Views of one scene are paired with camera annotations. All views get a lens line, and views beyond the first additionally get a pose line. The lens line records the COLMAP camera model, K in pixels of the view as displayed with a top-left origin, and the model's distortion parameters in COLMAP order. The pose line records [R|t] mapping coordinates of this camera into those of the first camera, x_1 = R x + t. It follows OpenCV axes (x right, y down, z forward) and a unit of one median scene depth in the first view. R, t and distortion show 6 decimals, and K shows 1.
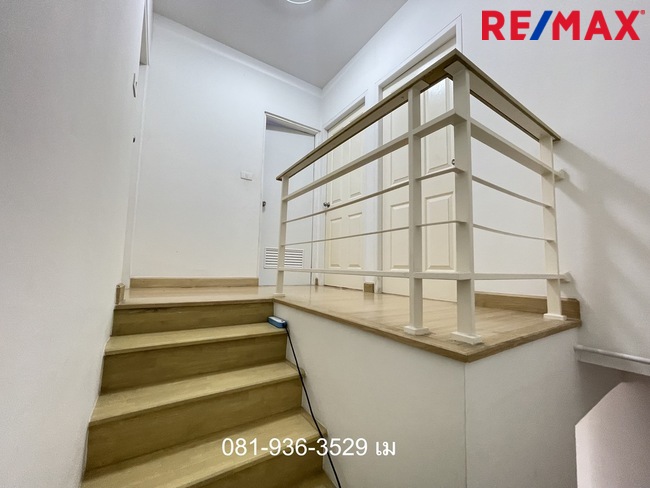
lens RADIAL K [[264.9, 0, 324.7], [0, 264.9, 244.8], [0, 0, 1]] dist [-0.000525, 0.000349]
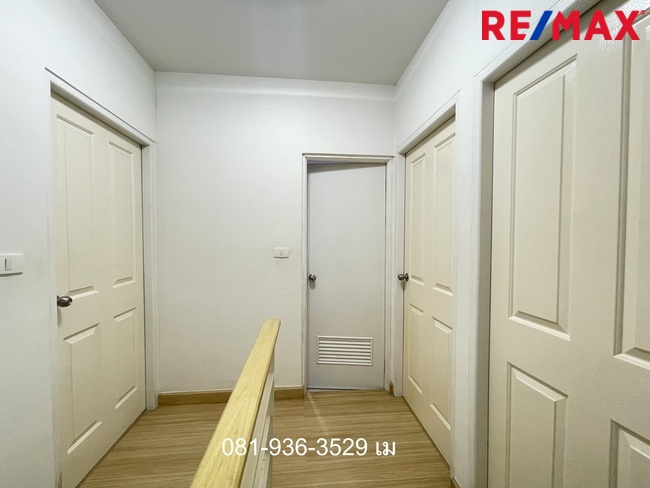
lens RADIAL K [[264.9, 0, 325.0], [0, 264.9, 243.1], [0, 0, 1]] dist [-0.000525, 0.000349]
pose [[0.885545, -0.010766, -0.464429, 0.139611], [0.057505, 0.994583, 0.086592, -0.304832], [0.460981, -0.103389, 0.881367, 0.361209]]
